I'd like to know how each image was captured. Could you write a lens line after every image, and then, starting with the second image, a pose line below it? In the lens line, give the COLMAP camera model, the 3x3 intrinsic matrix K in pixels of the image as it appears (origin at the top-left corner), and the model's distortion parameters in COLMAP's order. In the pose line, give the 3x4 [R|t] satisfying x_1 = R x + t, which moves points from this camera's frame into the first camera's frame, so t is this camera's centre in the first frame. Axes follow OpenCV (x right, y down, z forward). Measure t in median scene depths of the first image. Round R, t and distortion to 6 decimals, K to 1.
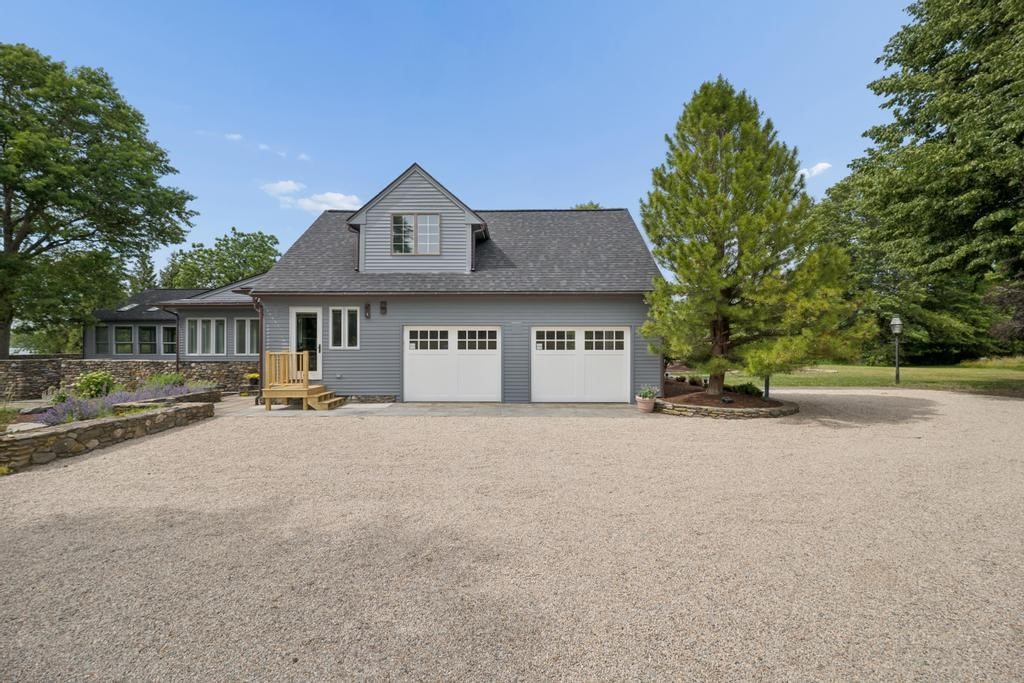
lens RADIAL K [[421.3, 0, 512.0], [0, 421.3, 341.5], [0, 0, 1]] dist [-0.001244, -0.000307]
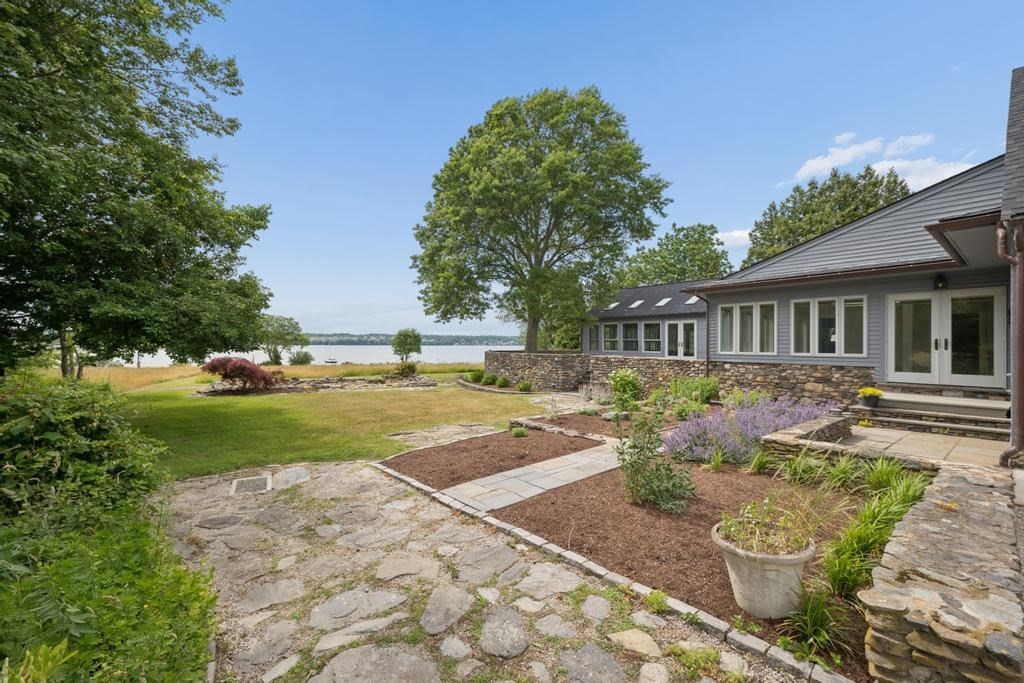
lens RADIAL K [[421.3, 0, 512.0], [0, 421.3, 341.5], [0, 0, 1]] dist [-0.001244, -0.000307]
pose [[0.643847, -0.000060, -0.765154, -0.280326], [0.000380, 1.000000, 0.000242, 0.006774], [0.765154, -0.000446, 0.643847, 0.140129]]
